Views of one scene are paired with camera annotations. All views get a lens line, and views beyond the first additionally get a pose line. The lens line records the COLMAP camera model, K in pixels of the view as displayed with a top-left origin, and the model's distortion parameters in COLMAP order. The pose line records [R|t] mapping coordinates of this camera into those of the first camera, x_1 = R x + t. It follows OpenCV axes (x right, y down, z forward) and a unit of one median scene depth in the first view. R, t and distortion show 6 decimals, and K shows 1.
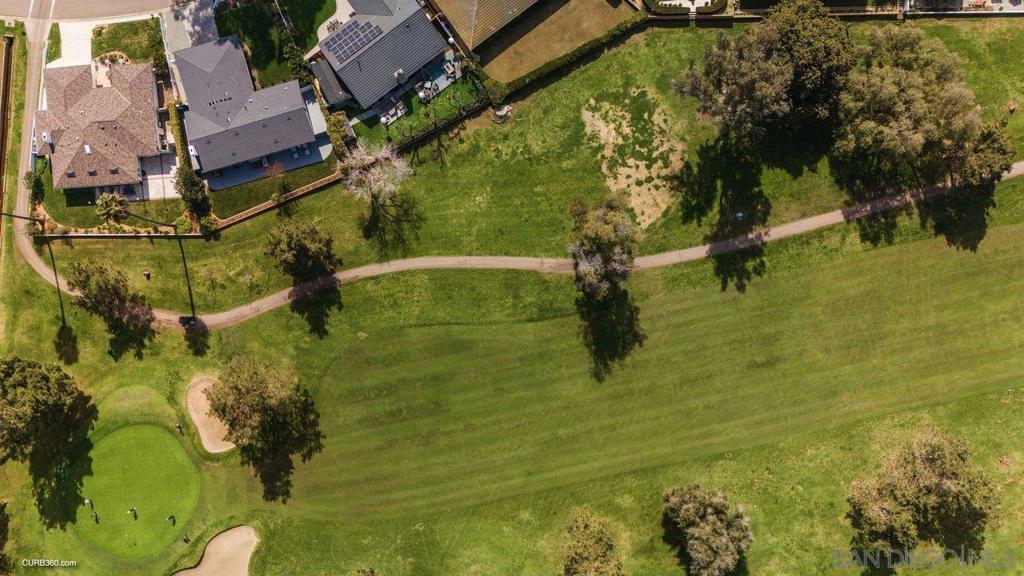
lens RADIAL K [[744.3, 0, 512.0], [0, 744.3, 288.0], [0, 0, 1]] dist [0.064258, -0.053857]
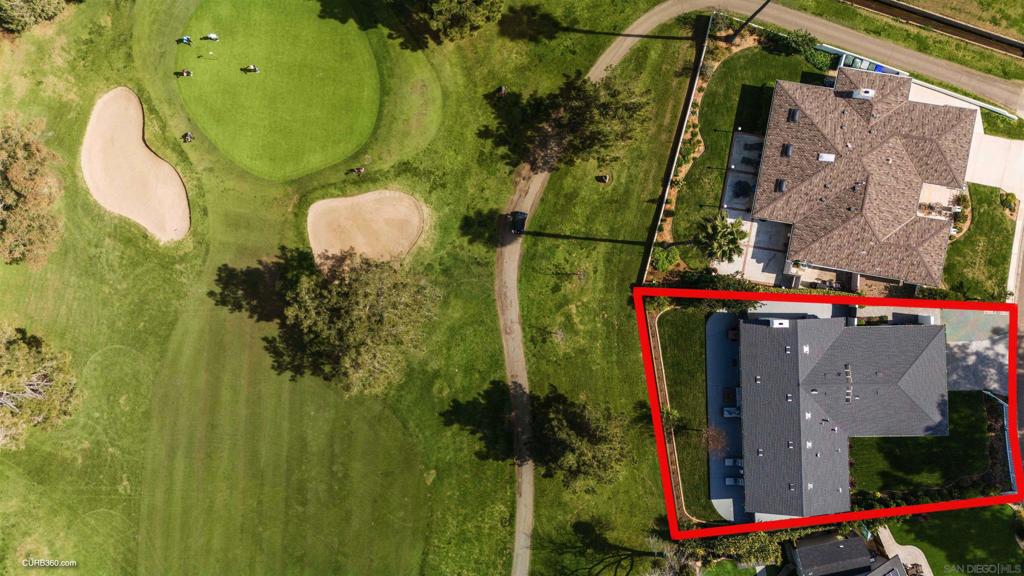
lens RADIAL K [[744.3, 0, 512.0], [0, 744.3, 288.0], [0, 0, 1]] dist [0.064258, -0.053857]
pose [[-0.246031, 0.967737, 0.054351, -0.411123], [-0.968637, -0.247499, 0.022068, 0.020983], [0.034808, -0.047217, 0.998278, 0.367205]]
